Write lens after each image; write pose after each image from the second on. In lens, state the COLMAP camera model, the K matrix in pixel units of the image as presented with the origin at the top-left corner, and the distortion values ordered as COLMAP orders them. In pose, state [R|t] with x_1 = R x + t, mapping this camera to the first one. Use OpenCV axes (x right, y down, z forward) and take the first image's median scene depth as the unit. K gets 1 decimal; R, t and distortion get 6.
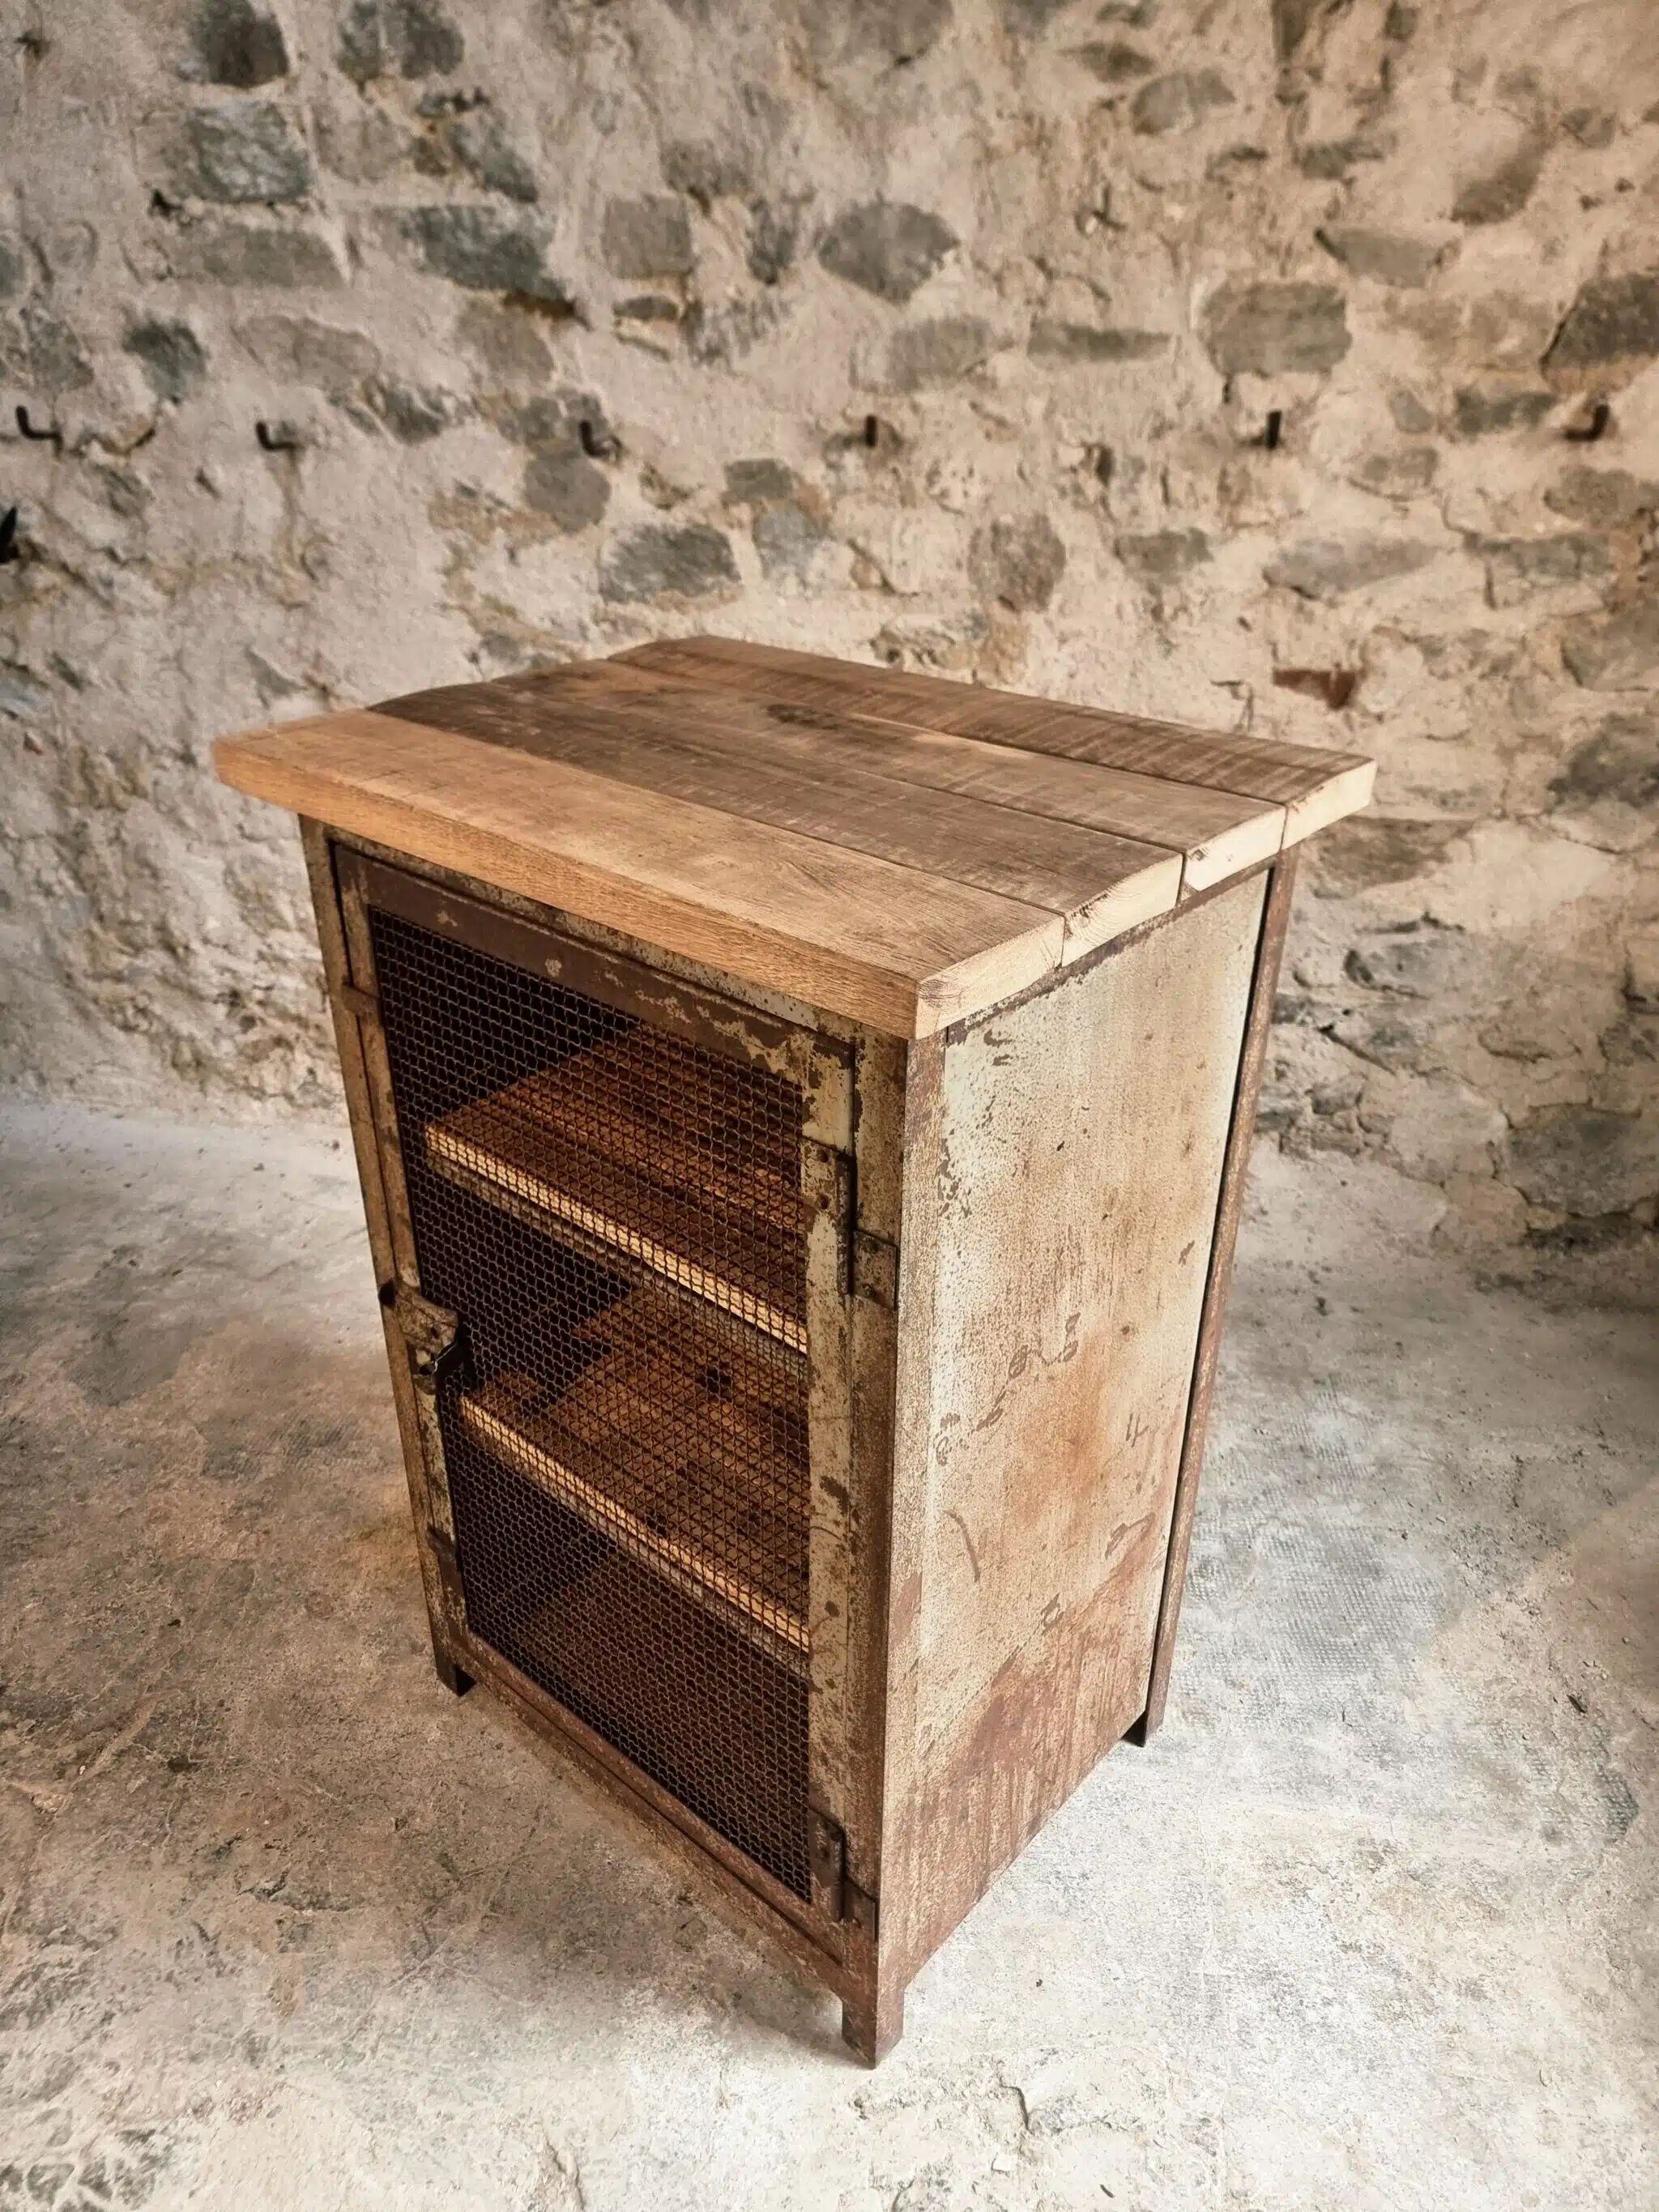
lens RADIAL K [[1546.5, 0, 797.2], [0, 1546.5, 1115.4], [0, 0, 1]] dist [0.054595, -0.050113]
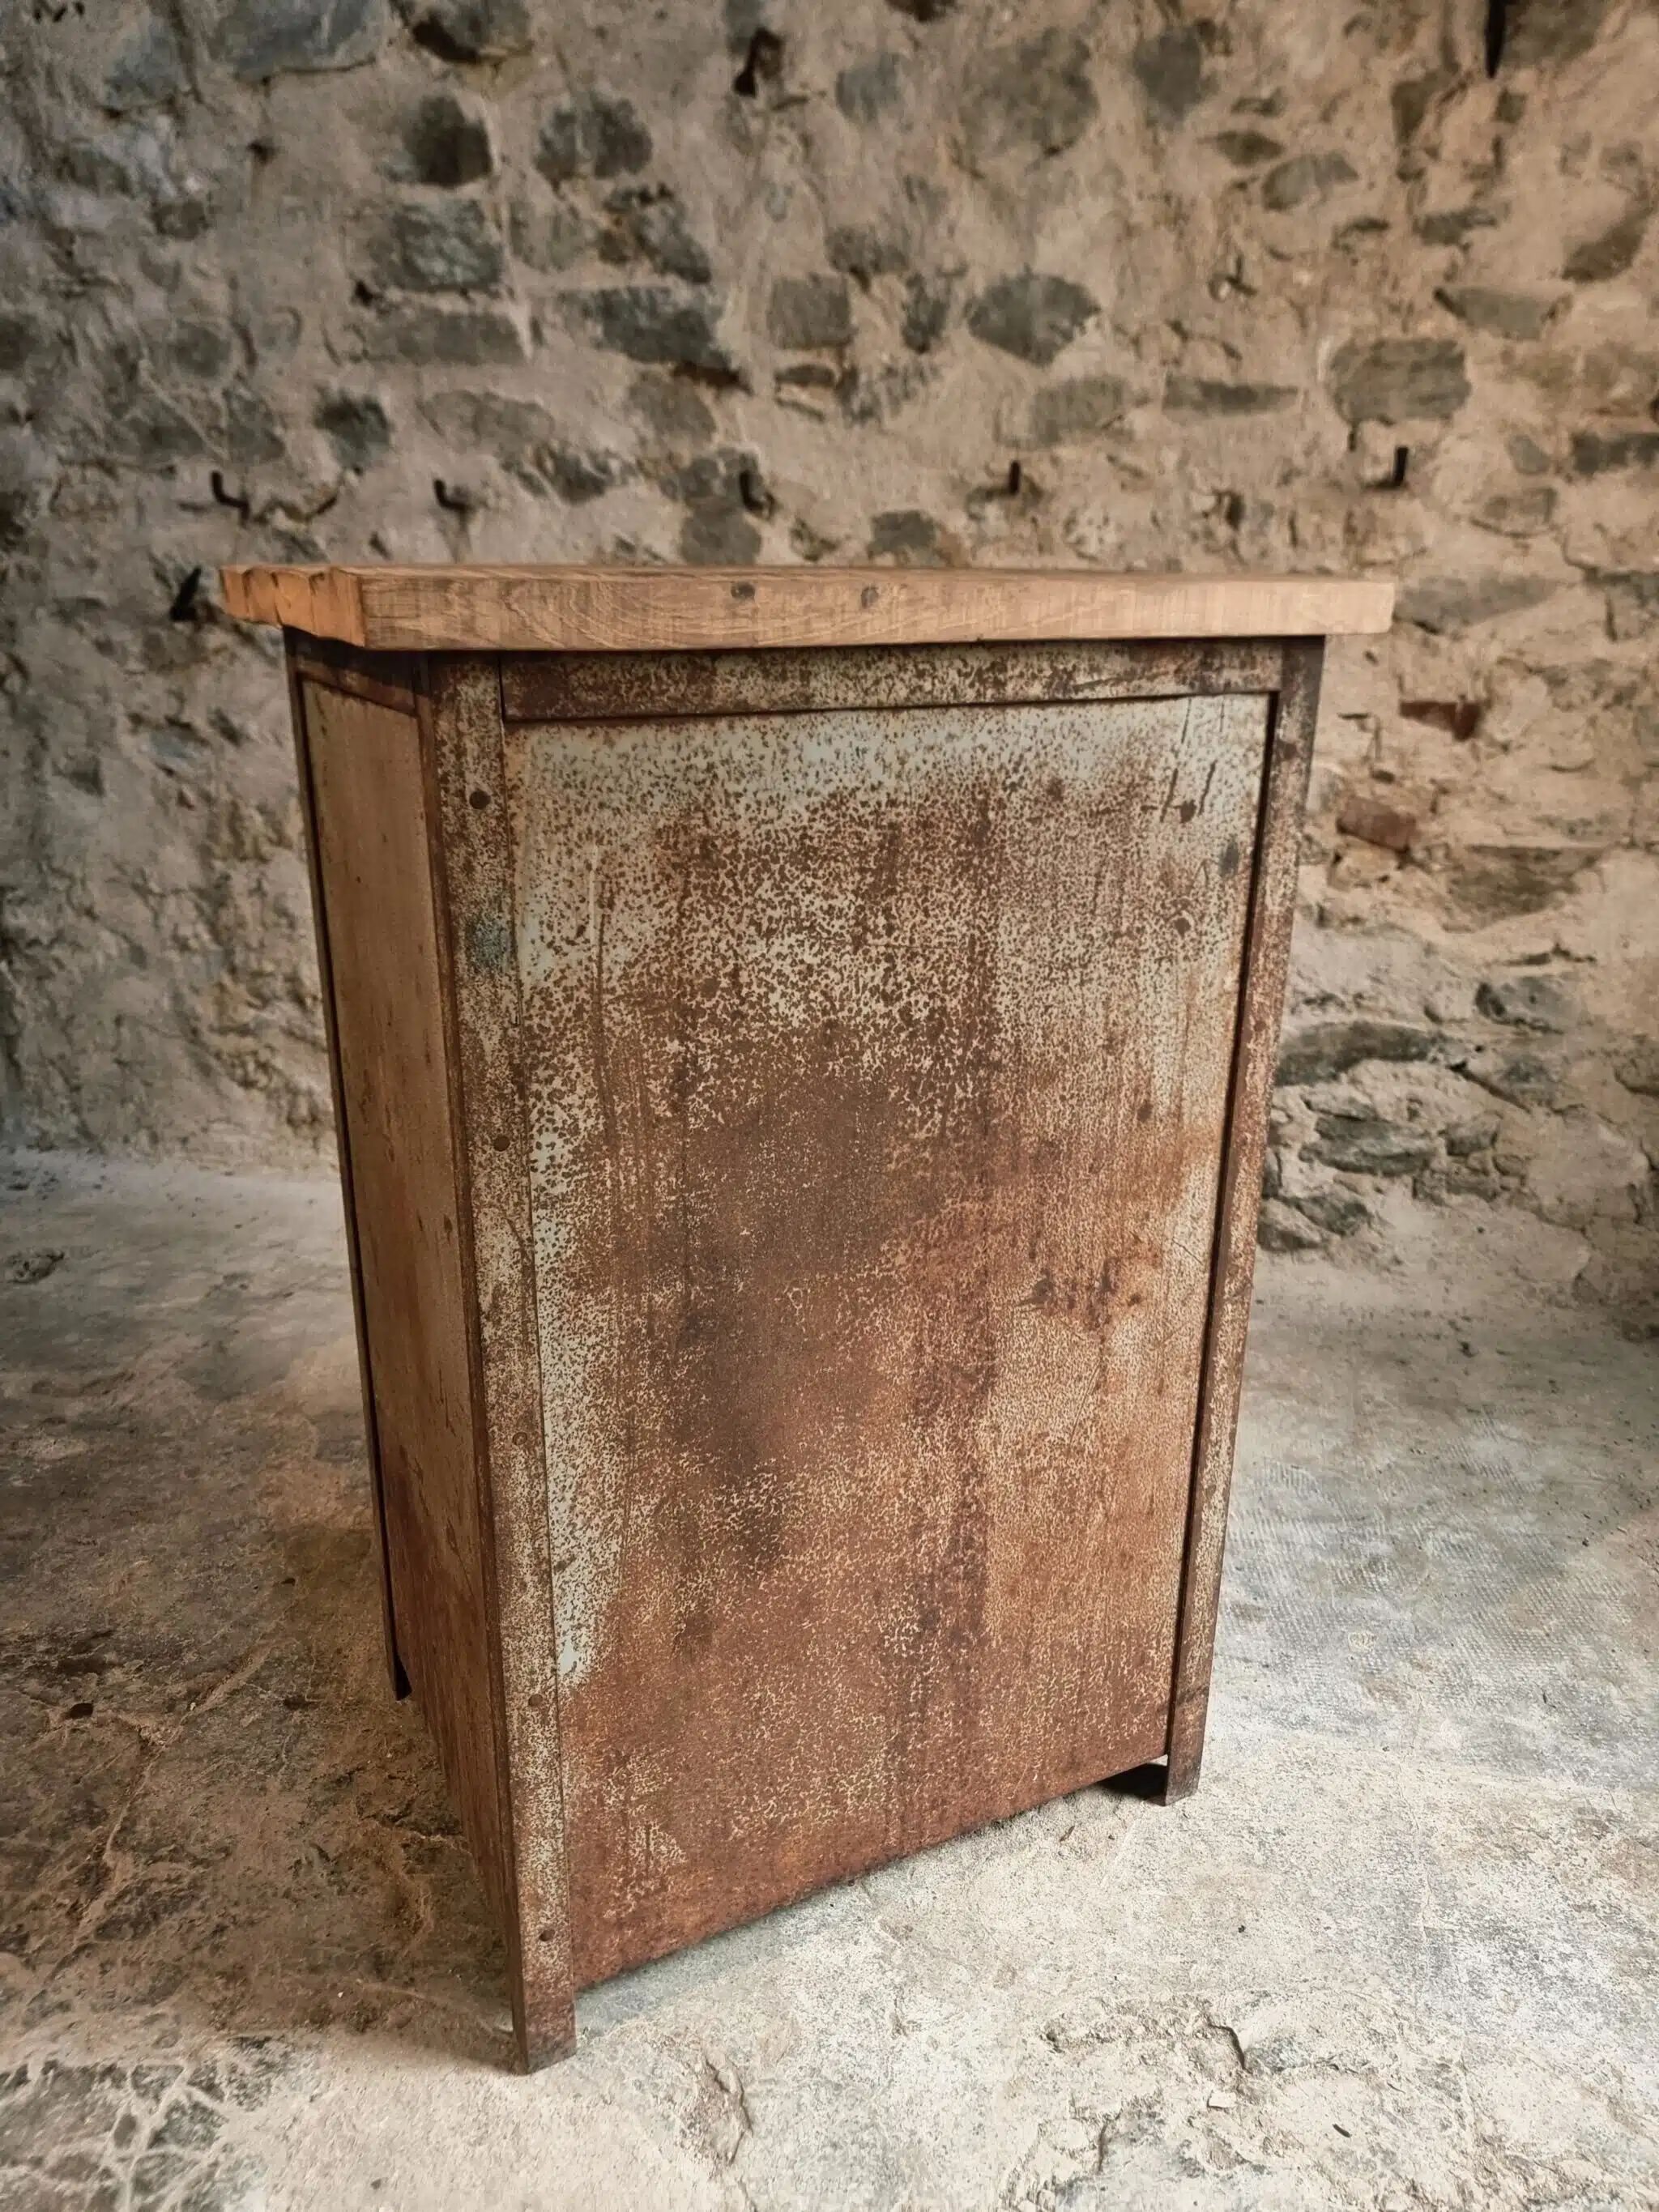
lens RADIAL K [[1550.8, 0, 818.6], [0, 1550.8, 1114.0], [0, 0, 1]] dist [0.046957, -0.040669]
pose [[0.999621, 0.022222, -0.016275, -0.058717], [-0.024618, 0.985818, -0.166000, 0.169027], [0.012356, 0.166337, 0.985991, 0.017208]]
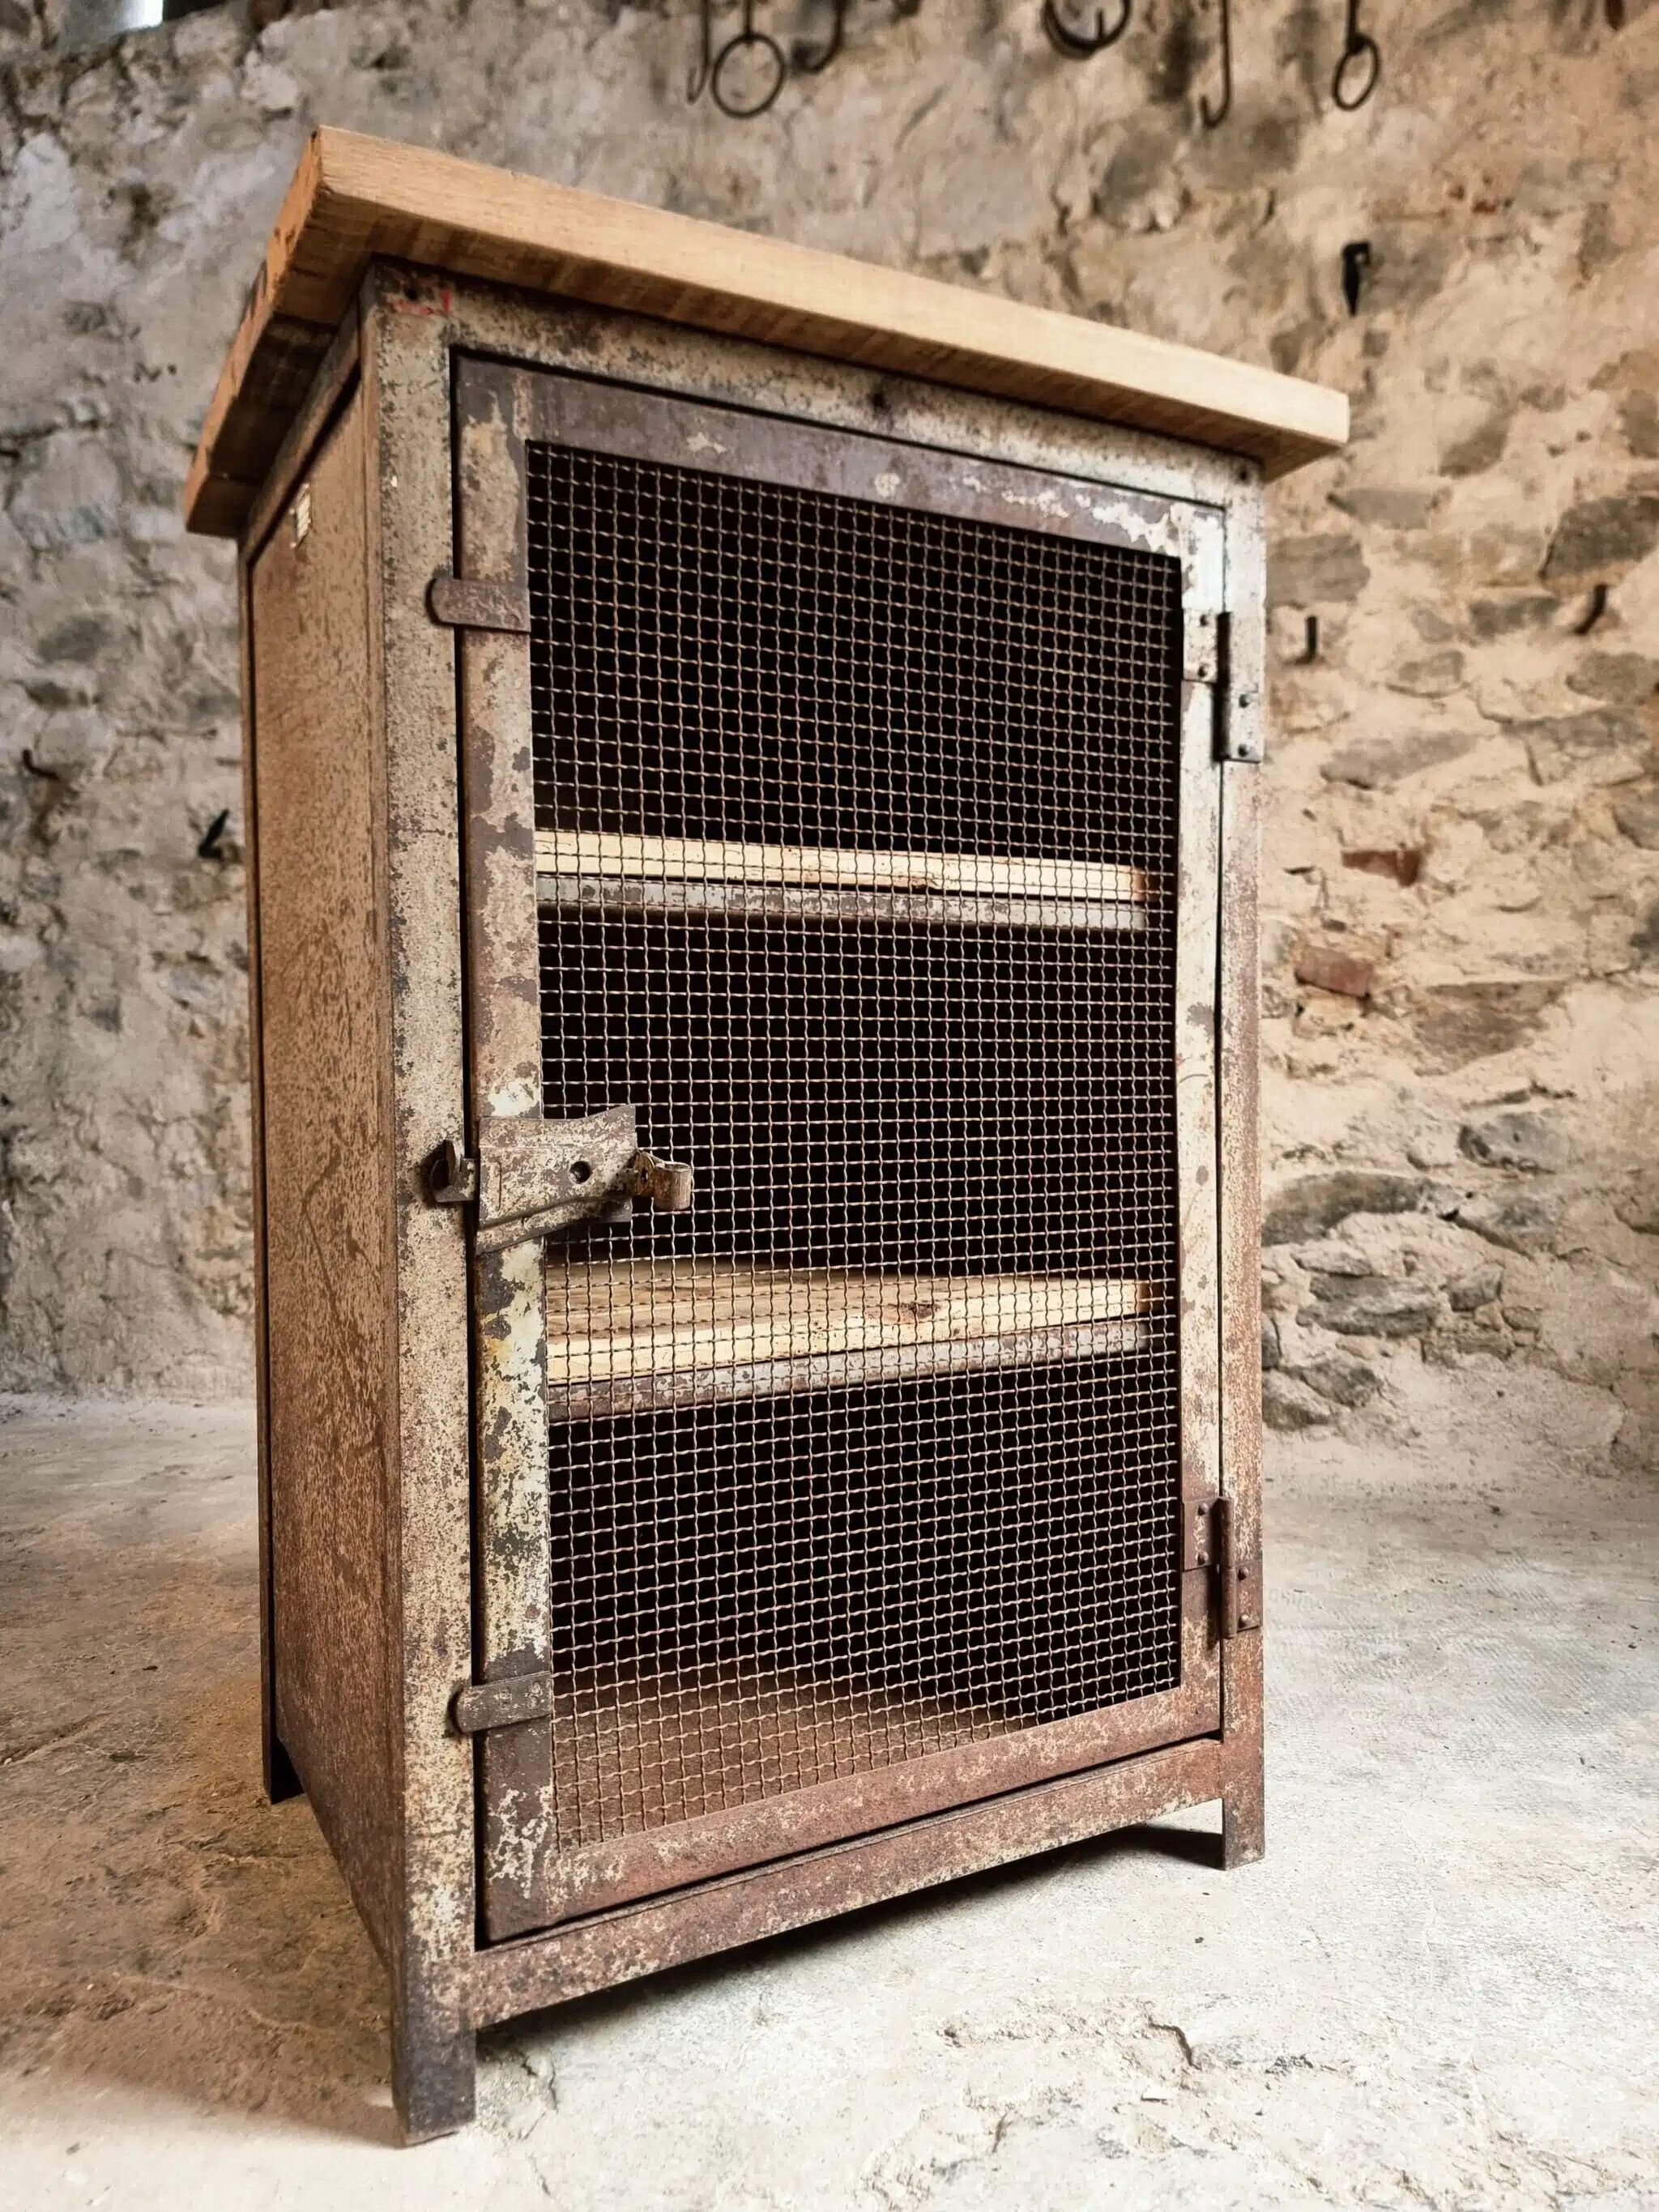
lens RADIAL K [[1550.8, 0, 818.6], [0, 1550.8, 1114.0], [0, 0, 1]] dist [0.046957, -0.040669]
pose [[0.997950, 0.000789, -0.063986, 0.015710], [-0.029596, 0.892242, -0.450587, 0.373922], [0.056735, 0.451557, 0.890436, 0.108675]]
